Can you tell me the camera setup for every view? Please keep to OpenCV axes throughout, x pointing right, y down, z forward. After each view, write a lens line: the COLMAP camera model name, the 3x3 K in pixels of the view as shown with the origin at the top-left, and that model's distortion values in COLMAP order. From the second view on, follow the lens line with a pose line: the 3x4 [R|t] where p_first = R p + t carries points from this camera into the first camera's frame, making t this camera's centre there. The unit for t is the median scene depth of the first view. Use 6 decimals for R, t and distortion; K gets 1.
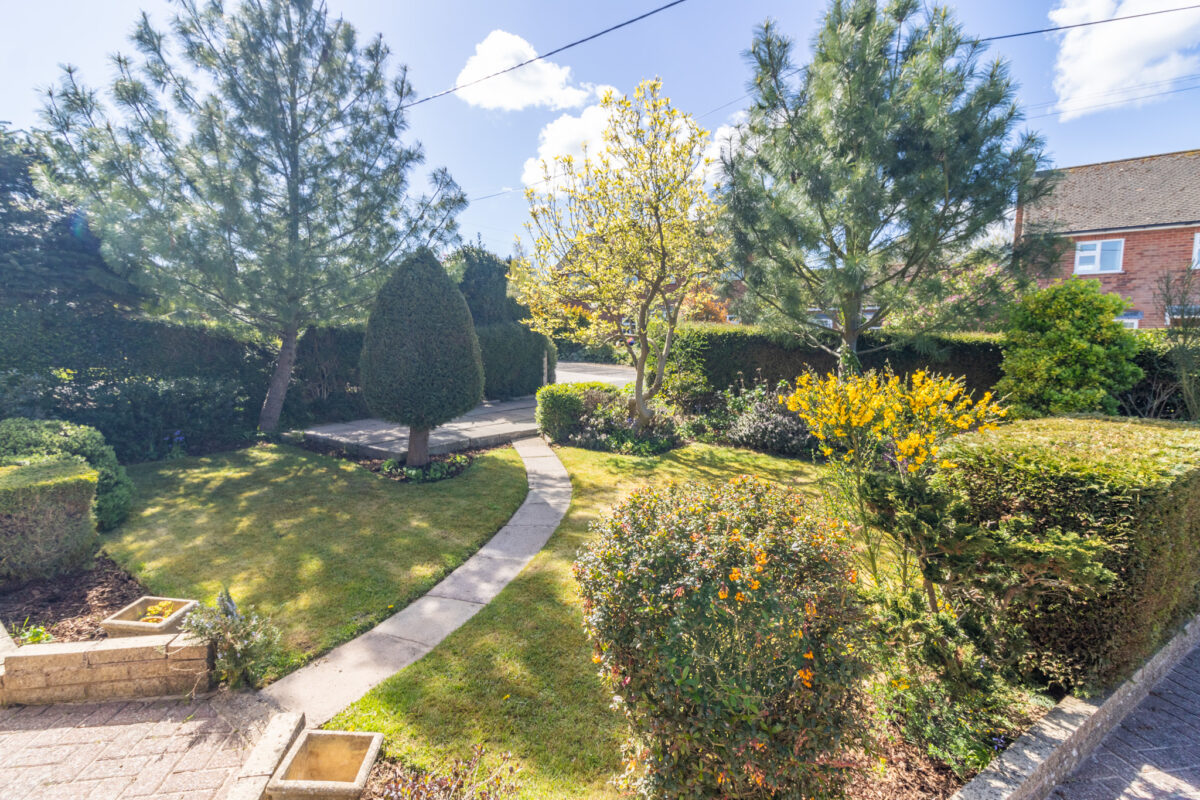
lens RADIAL K [[546.9, 0, 598.9], [0, 546.9, 394.9], [0, 0, 1]] dist [0.000111, -0.000209]
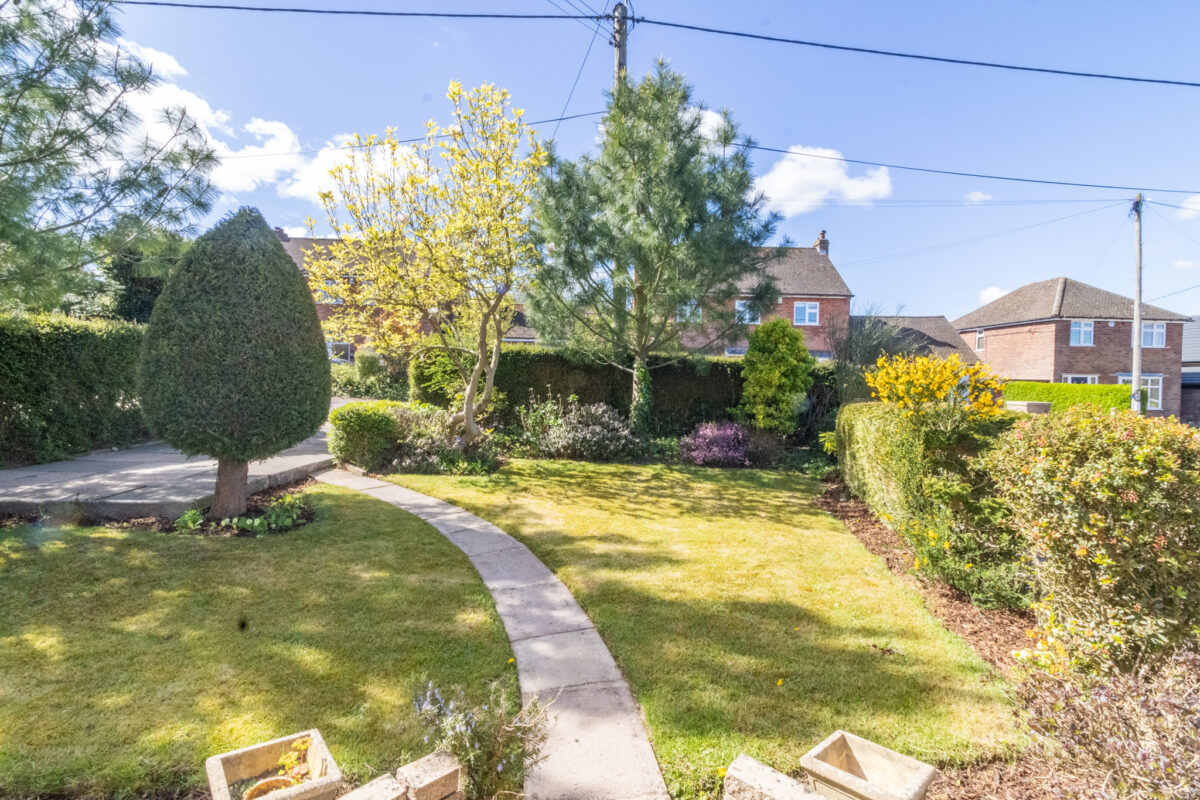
lens RADIAL K [[546.9, 0, 598.9], [0, 546.9, 394.9], [0, 0, 1]] dist [0.000111, -0.000209]
pose [[0.791786, -0.014074, 0.610637, -0.324550], [0.050188, 0.997853, -0.042078, 0.024339], [-0.608734, 0.063963, 0.790792, 0.131774]]
